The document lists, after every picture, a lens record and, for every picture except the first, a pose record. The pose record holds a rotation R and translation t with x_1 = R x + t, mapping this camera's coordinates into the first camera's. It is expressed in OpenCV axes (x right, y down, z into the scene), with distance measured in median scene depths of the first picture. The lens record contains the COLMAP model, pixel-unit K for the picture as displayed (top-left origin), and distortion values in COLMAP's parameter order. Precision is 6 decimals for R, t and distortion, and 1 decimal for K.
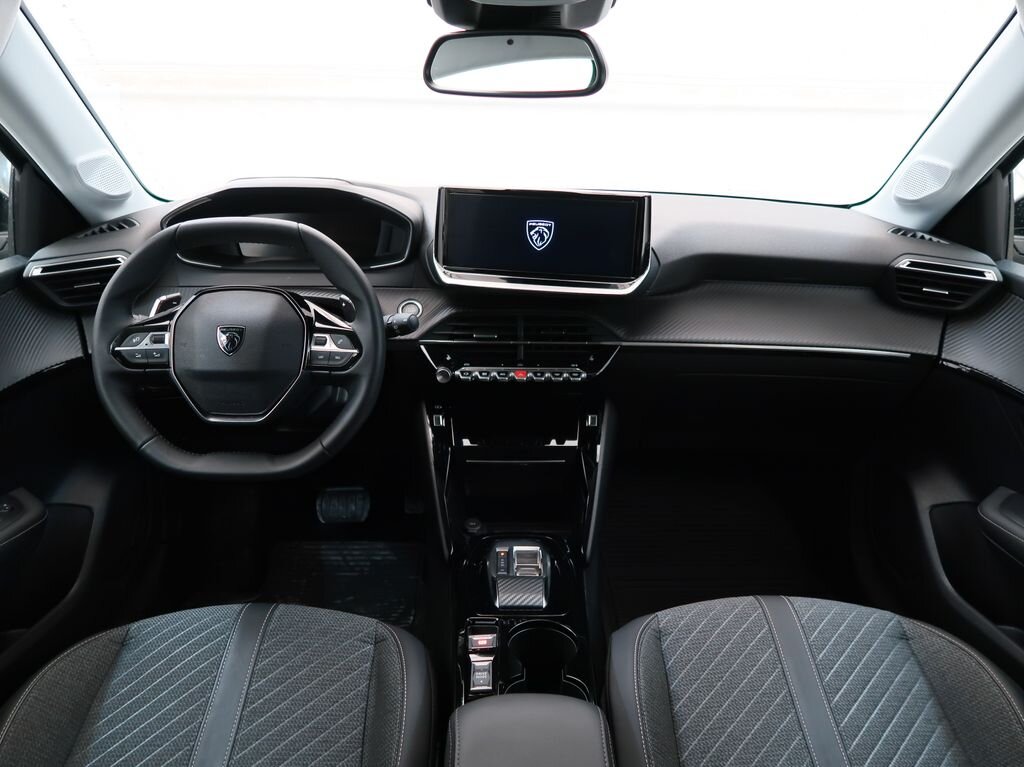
lens RADIAL K [[799.1, 0, 508.7], [0, 799.1, 385.3], [0, 0, 1]] dist [-0.031486, 0.010589]
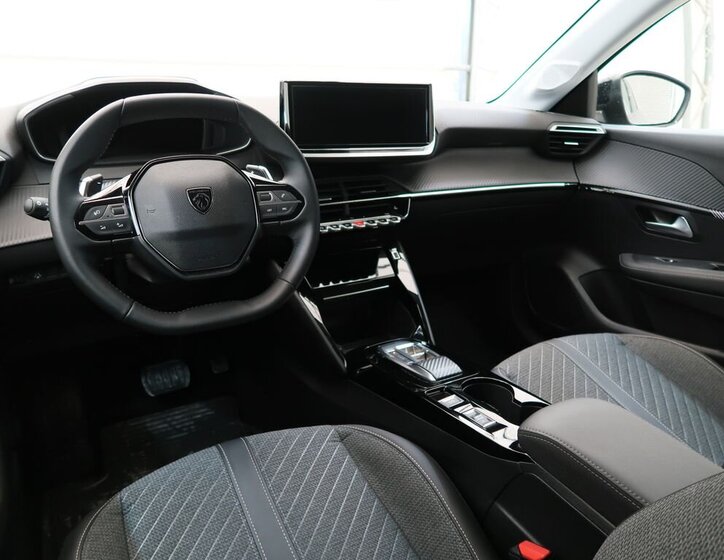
lens RADIAL K [[583.6, 0, 366.5], [0, 583.6, 279.4], [0, 0, 1]] dist [-0.030098, 0.010537]
pose [[0.867841, -0.163405, 0.469202, -0.441569], [0.175033, 0.984378, 0.019079, 0.061109], [-0.464990, 0.065568, 0.882885, 0.152366]]
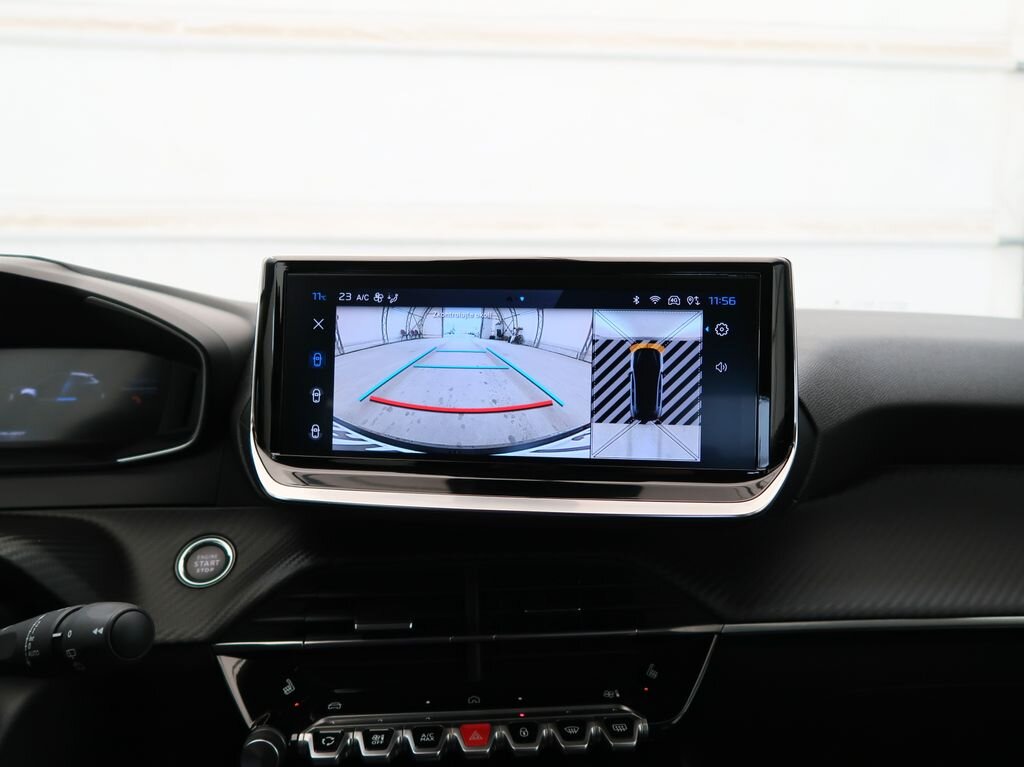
lens RADIAL K [[799.1, 0, 508.8], [0, 799.1, 383.2], [0, 0, 1]] dist [-0.031486, 0.010589]
pose [[0.998232, -0.026178, 0.053368, 0.014897], [0.037627, 0.973310, -0.226388, -0.088982], [-0.046017, 0.227996, 0.972574, 0.599165]]
